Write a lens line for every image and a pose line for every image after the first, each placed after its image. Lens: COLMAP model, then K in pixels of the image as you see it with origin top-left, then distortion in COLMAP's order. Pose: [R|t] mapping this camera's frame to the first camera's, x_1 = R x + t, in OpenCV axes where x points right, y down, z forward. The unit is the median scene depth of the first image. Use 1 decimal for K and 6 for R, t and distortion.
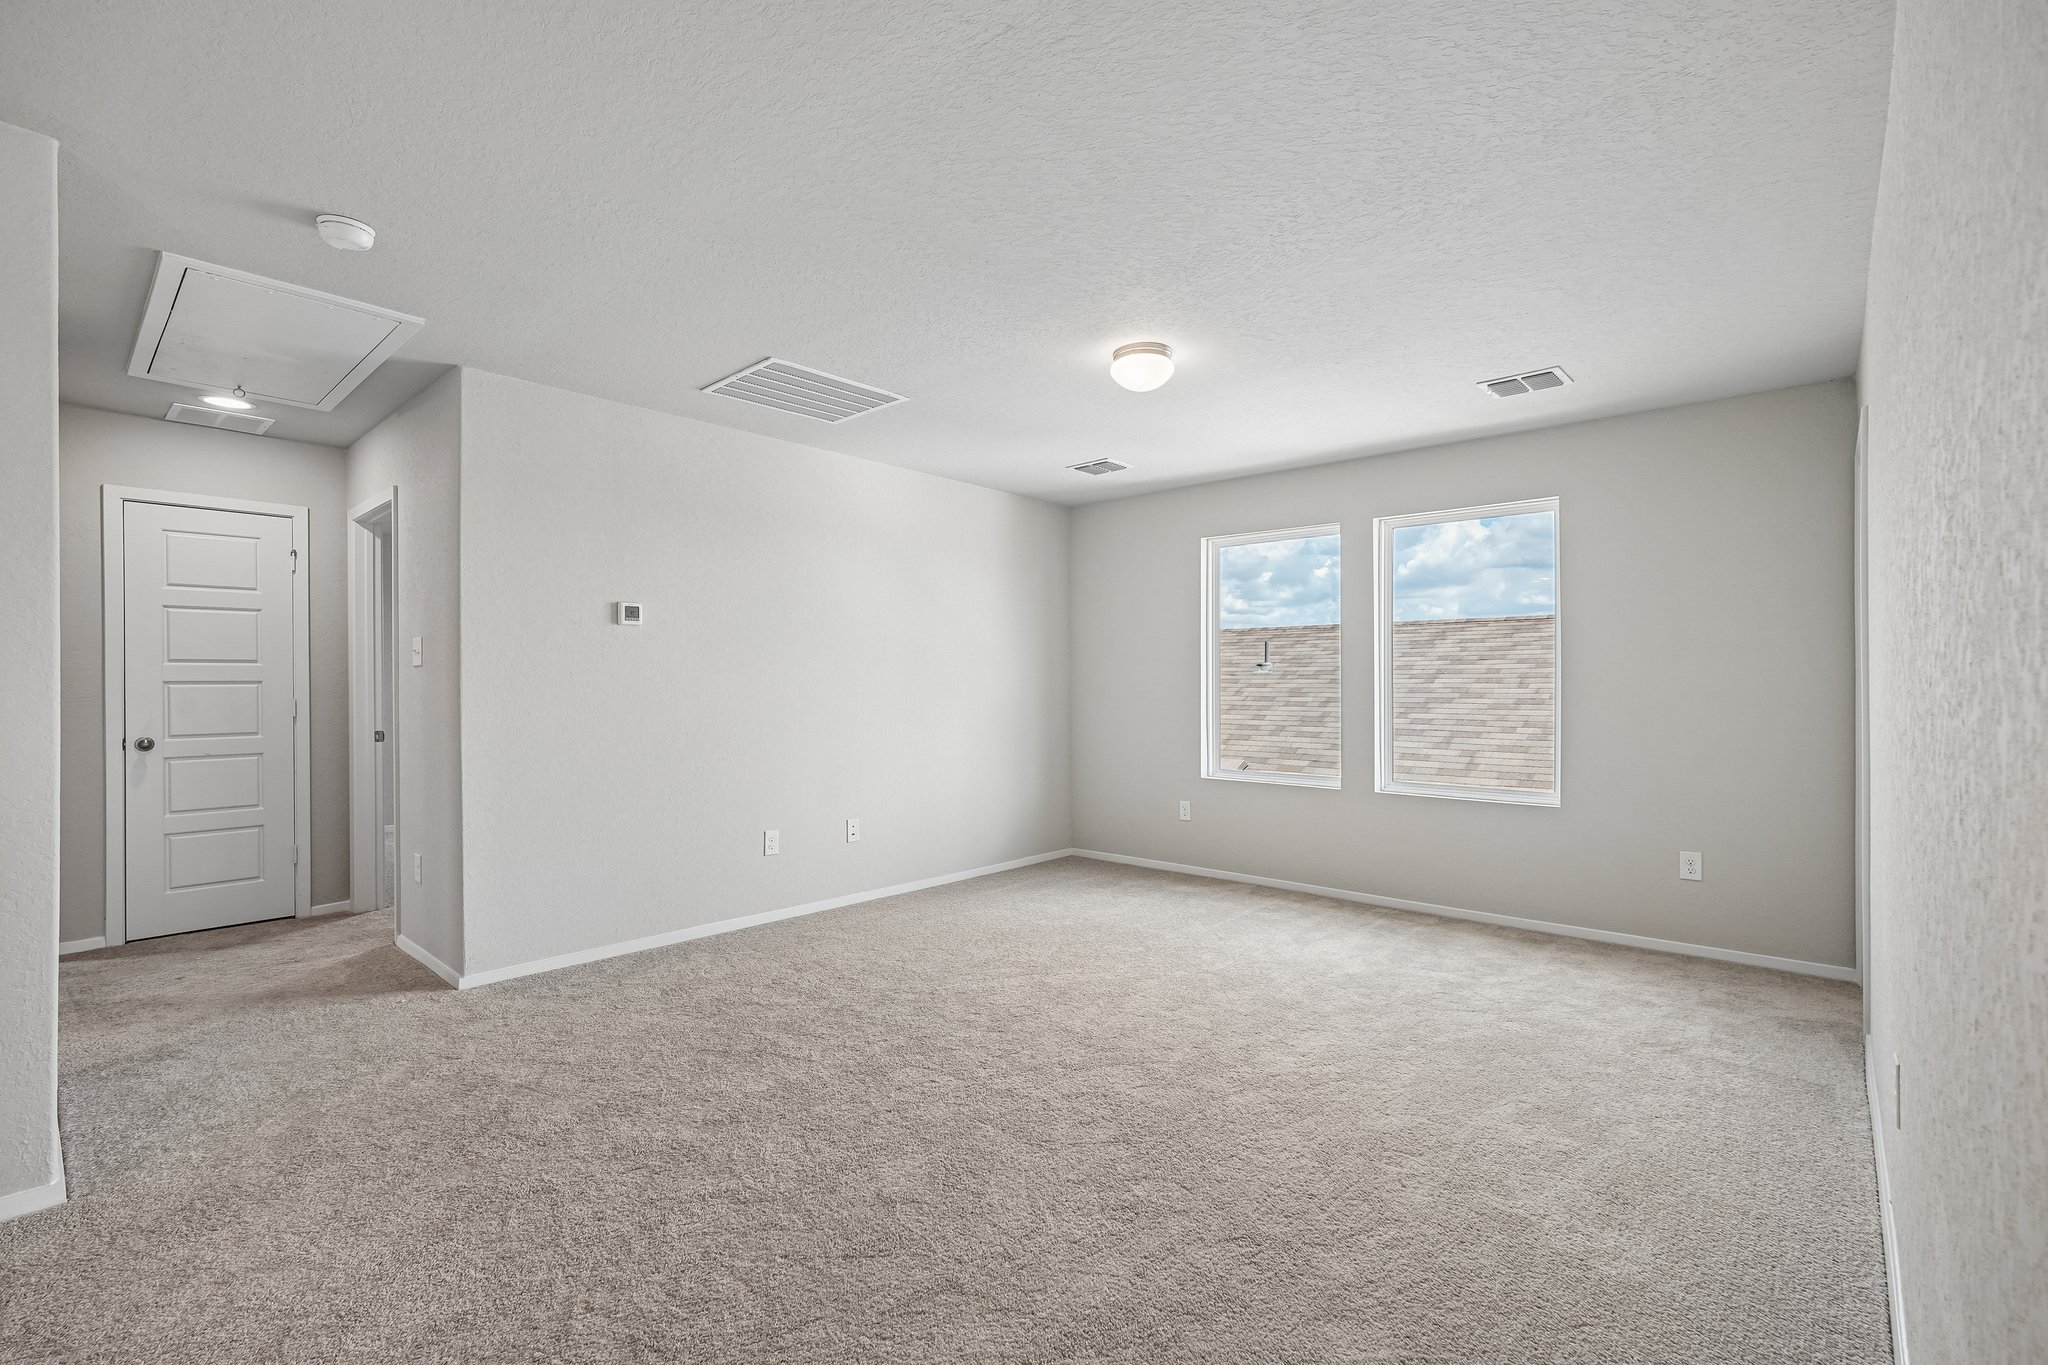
lens RADIAL K [[903.4, 0, 1026.8], [0, 903.4, 682.9], [0, 0, 1]] dist [-0.014341, 0.006702]
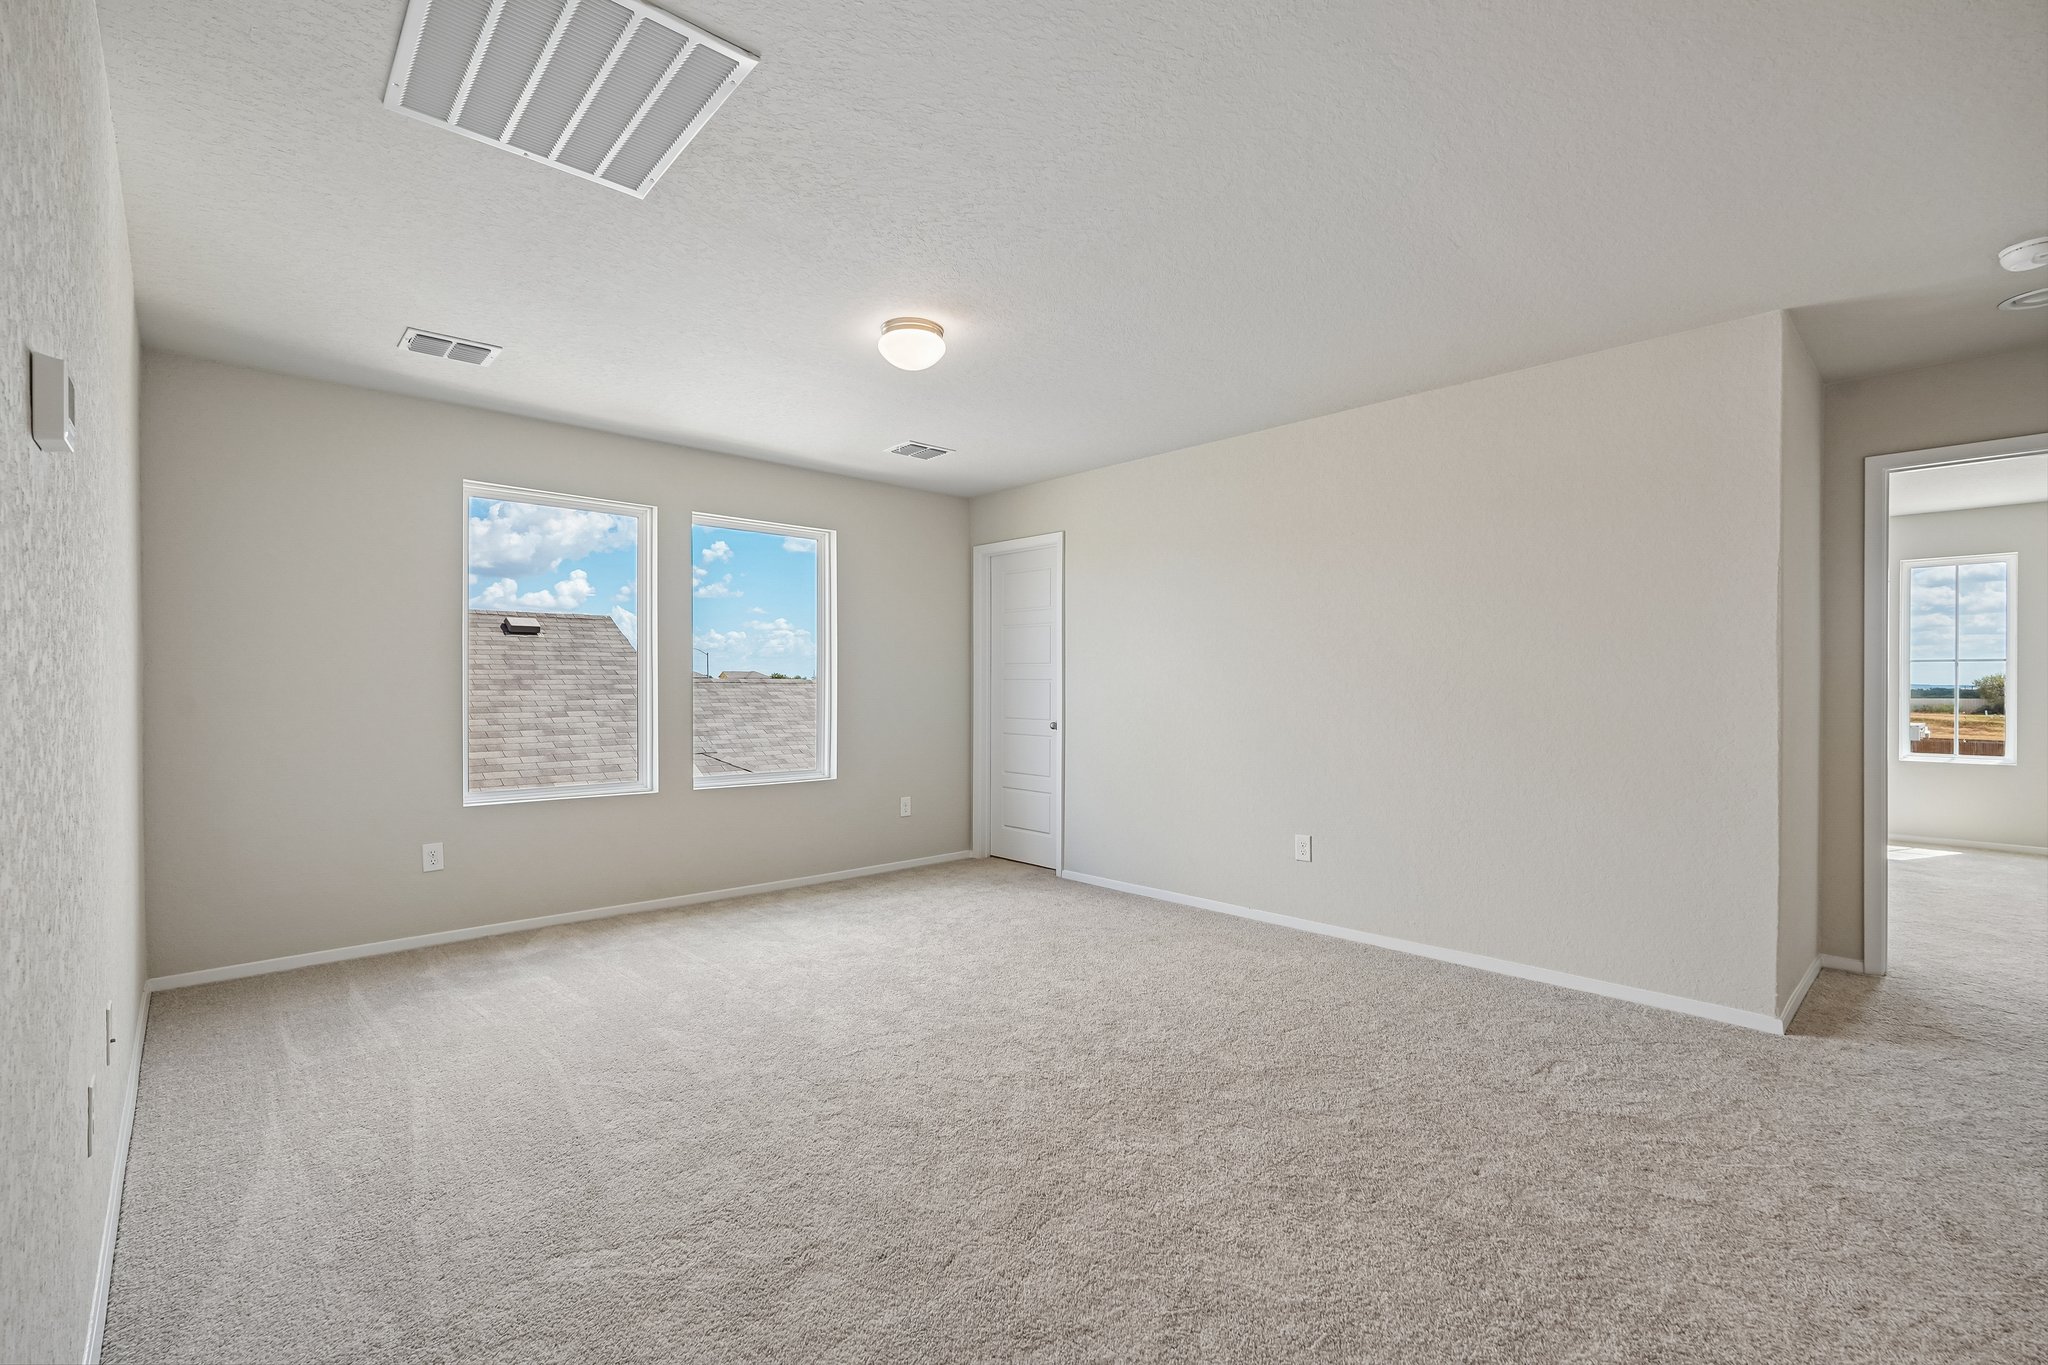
lens RADIAL K [[903.4, 0, 1025.9], [0, 903.4, 677.5], [0, 0, 1]] dist [-0.014341, 0.006702]
pose [[0.097767, 0.007426, 0.995182, -0.588498], [-0.003718, 0.999968, -0.007097, 0.004355], [-0.995202, -0.003006, 0.097792, 0.568916]]
